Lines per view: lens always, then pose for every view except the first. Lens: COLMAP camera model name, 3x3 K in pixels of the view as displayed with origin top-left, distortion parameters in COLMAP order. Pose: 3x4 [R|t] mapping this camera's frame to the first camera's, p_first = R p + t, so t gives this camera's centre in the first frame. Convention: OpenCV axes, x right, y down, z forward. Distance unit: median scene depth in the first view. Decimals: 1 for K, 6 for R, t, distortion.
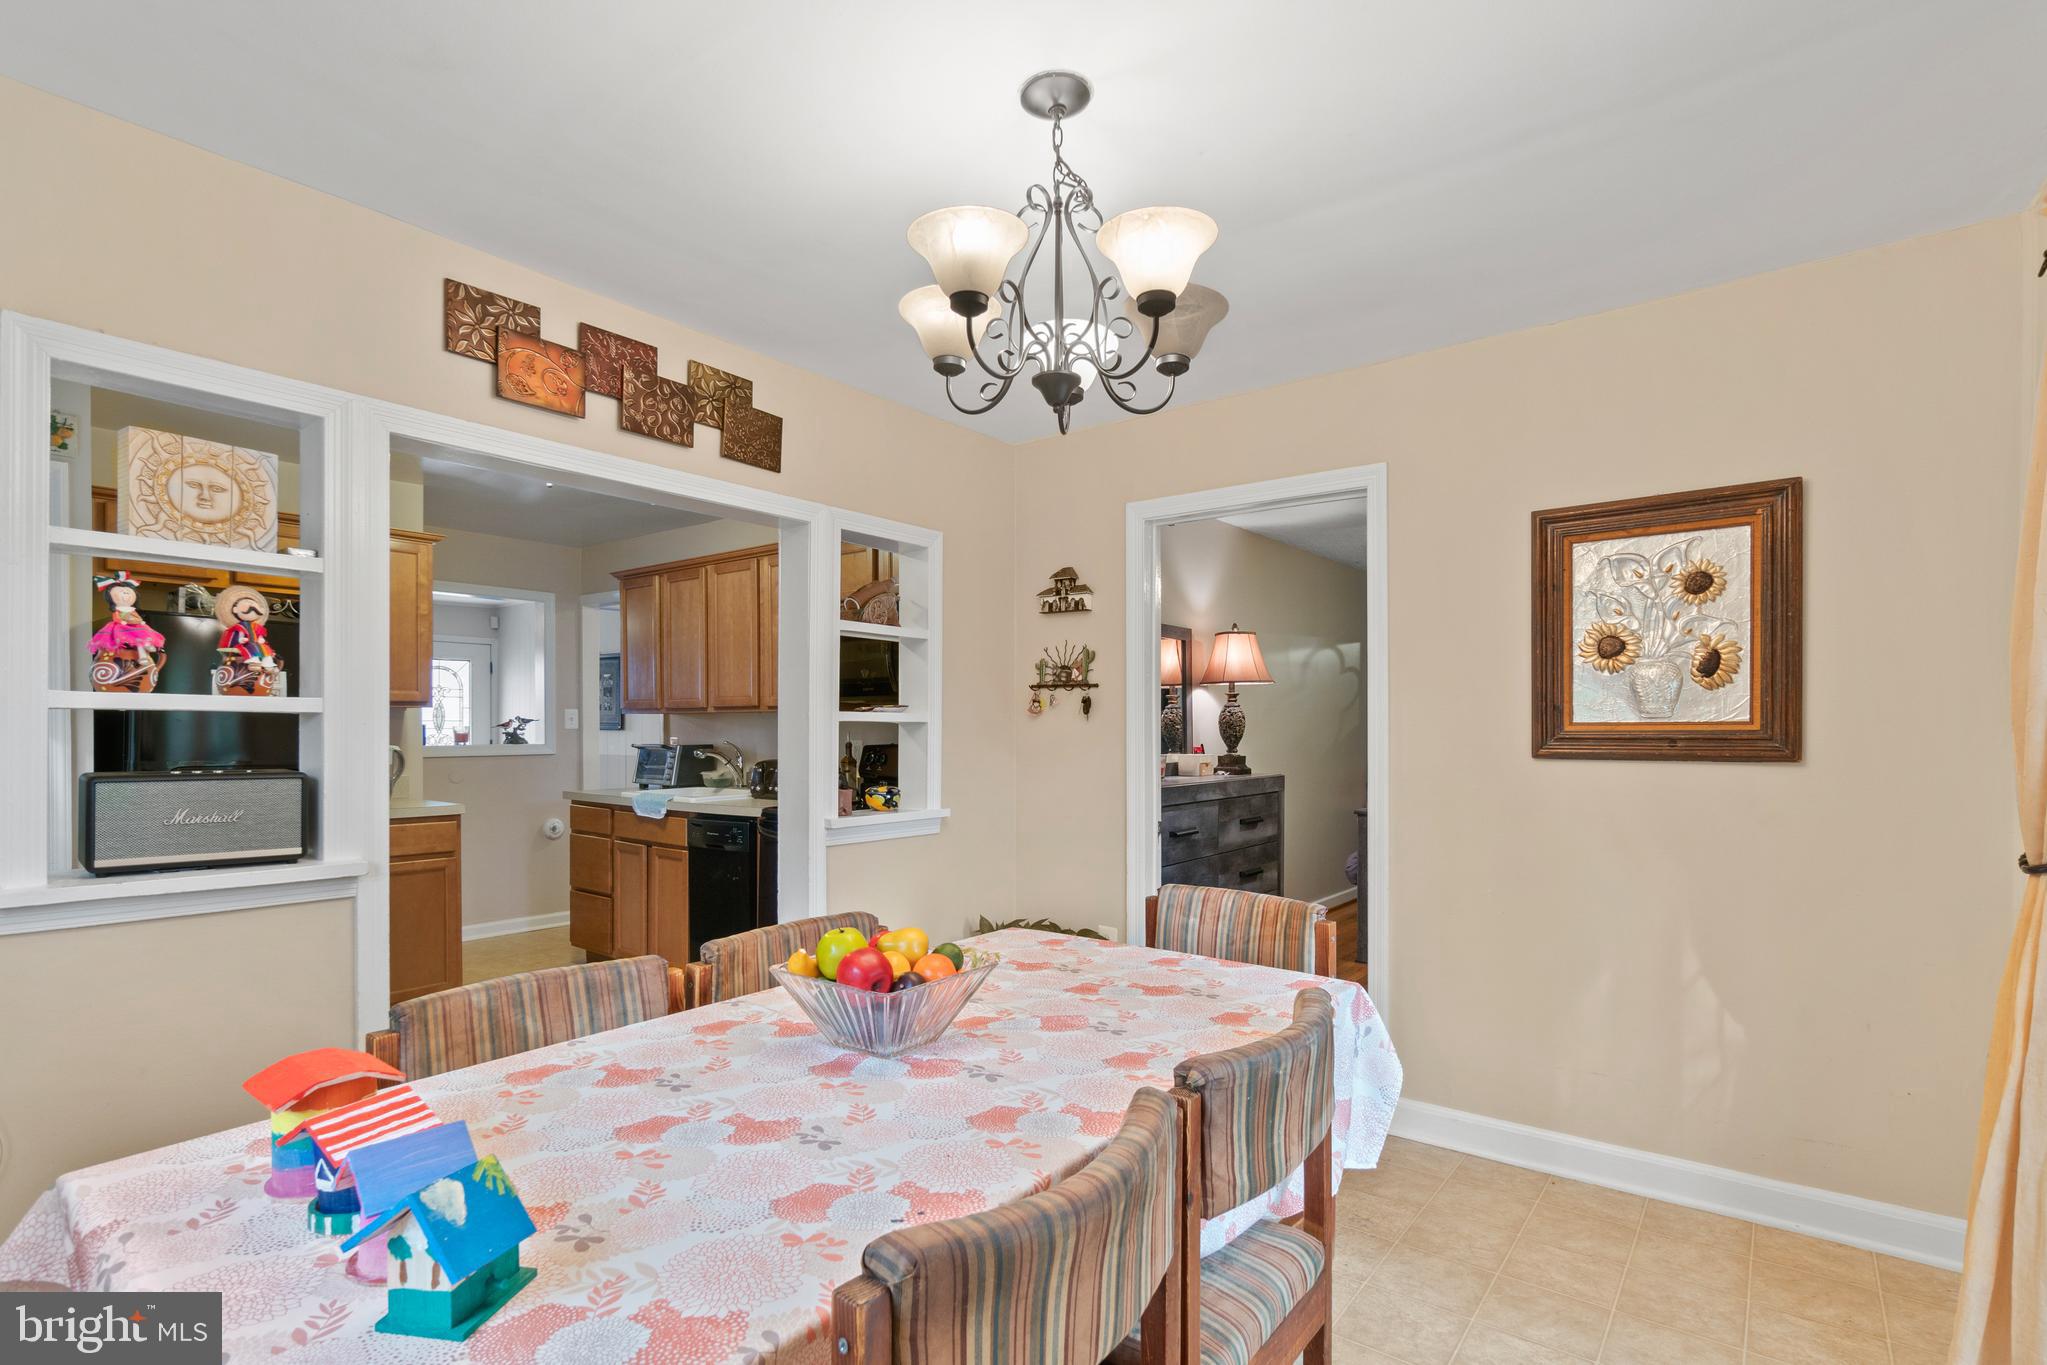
lens RADIAL K [[979.0, 0, 1008.7], [0, 979.0, 752.6], [0, 0, 1]] dist [-0.026108, -0.000040]
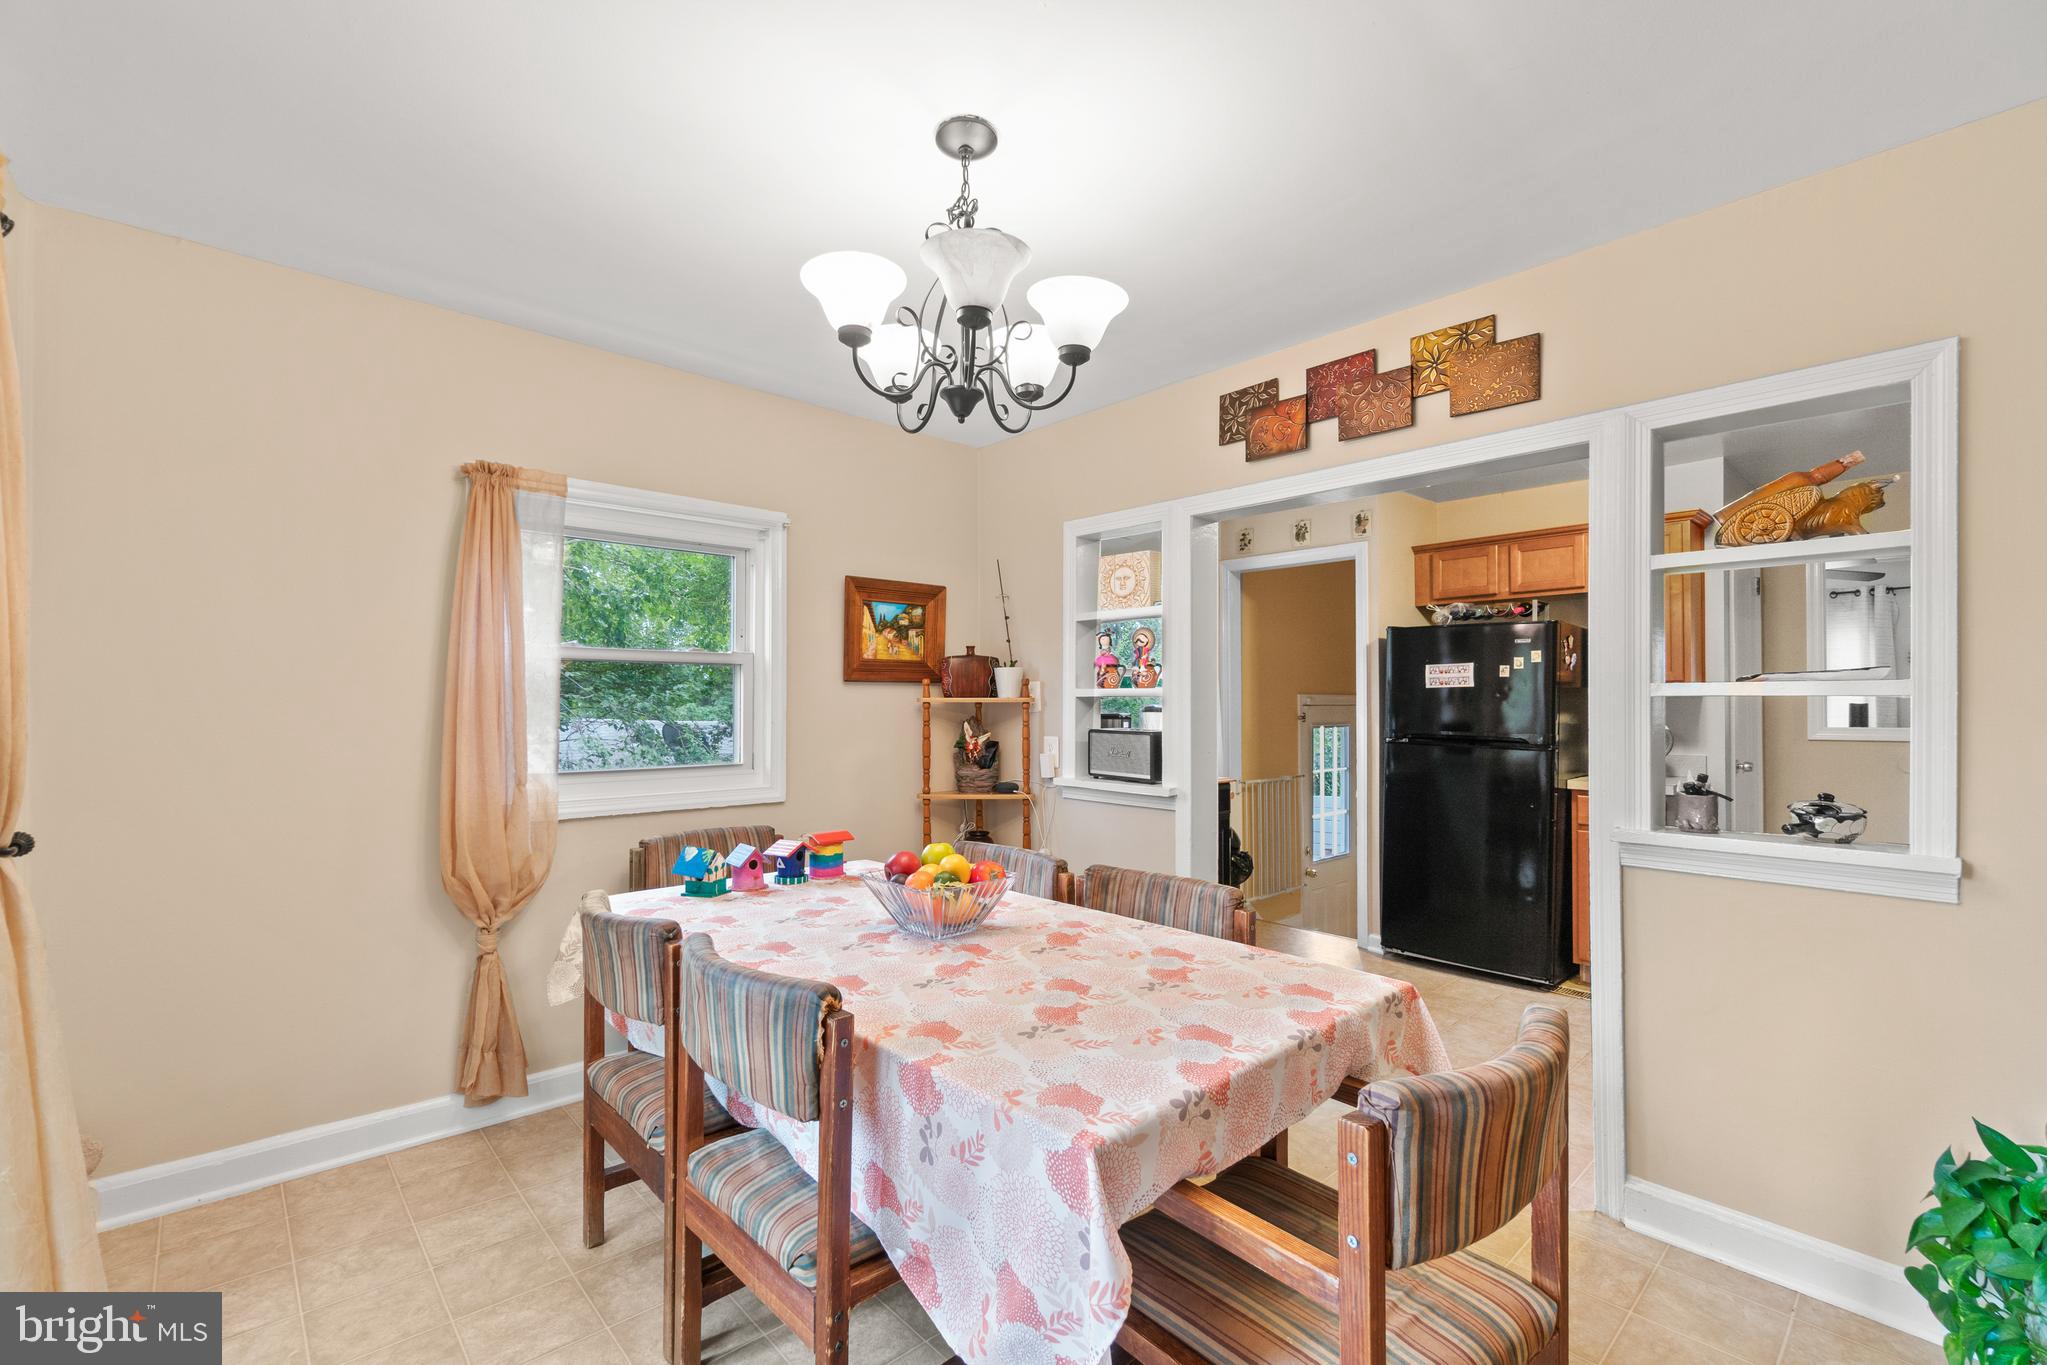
lens RADIAL K [[887.5, 0, 1010.4], [0, 887.5, 708.7], [0, 0, 1]] dist [-0.005524, 0.000074]
pose [[-0.158718, 0.000470, -0.987324, 0.659711], [-0.024305, 0.999695, 0.004383, -0.017311], [0.987025, 0.024692, -0.158658, 0.769204]]
